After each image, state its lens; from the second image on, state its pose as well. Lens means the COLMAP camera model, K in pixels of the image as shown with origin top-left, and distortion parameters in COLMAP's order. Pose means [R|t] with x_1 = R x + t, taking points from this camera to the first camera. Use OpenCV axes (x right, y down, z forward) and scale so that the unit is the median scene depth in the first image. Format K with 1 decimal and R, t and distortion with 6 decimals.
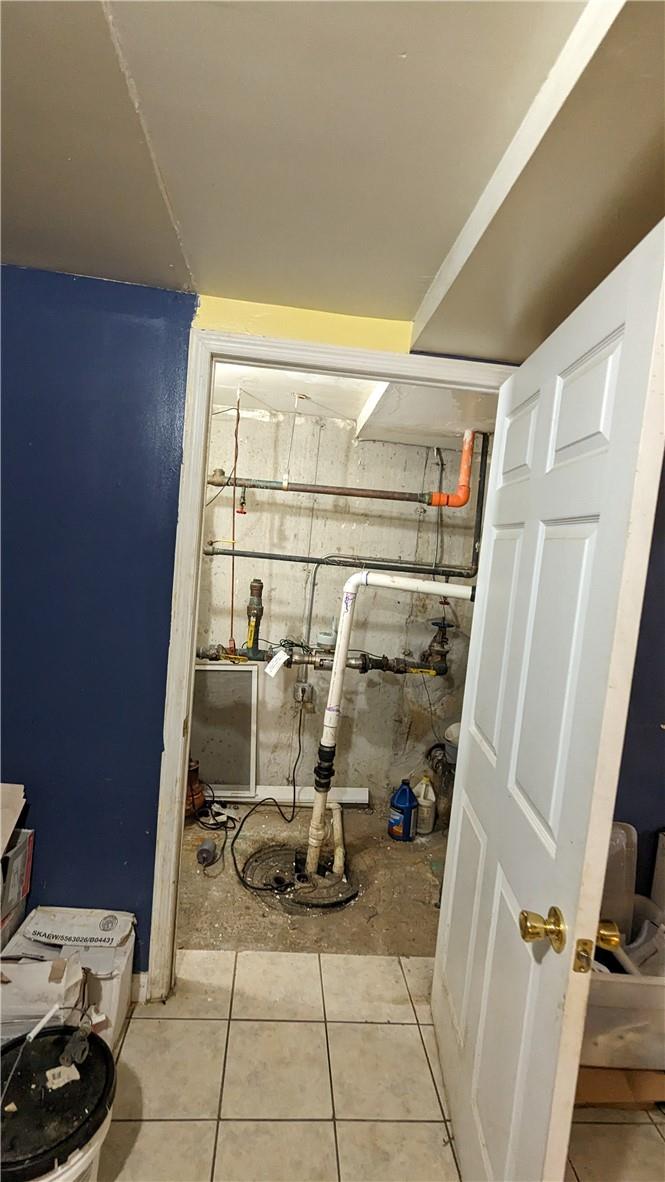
lens RADIAL K [[554.8, 0, 328.6], [0, 554.8, 589.8], [0, 0, 1]] dist [0.001204, 0.000737]
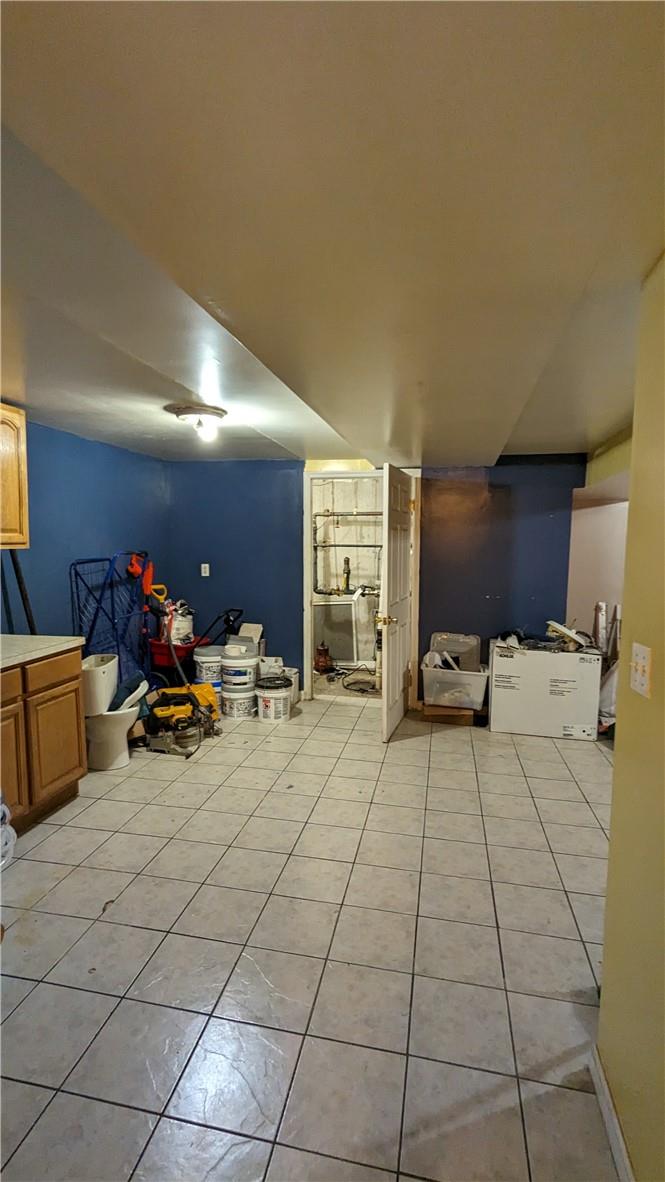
lens RADIAL K [[554.8, 0, 325.5], [0, 554.8, 588.7], [0, 0, 1]] dist [0.001204, 0.000737]
pose [[0.952586, -0.061115, -0.298068, 0.436031], [0.058480, 0.998131, -0.017761, 0.139671], [0.298596, -0.000512, 0.954379, -1.112394]]
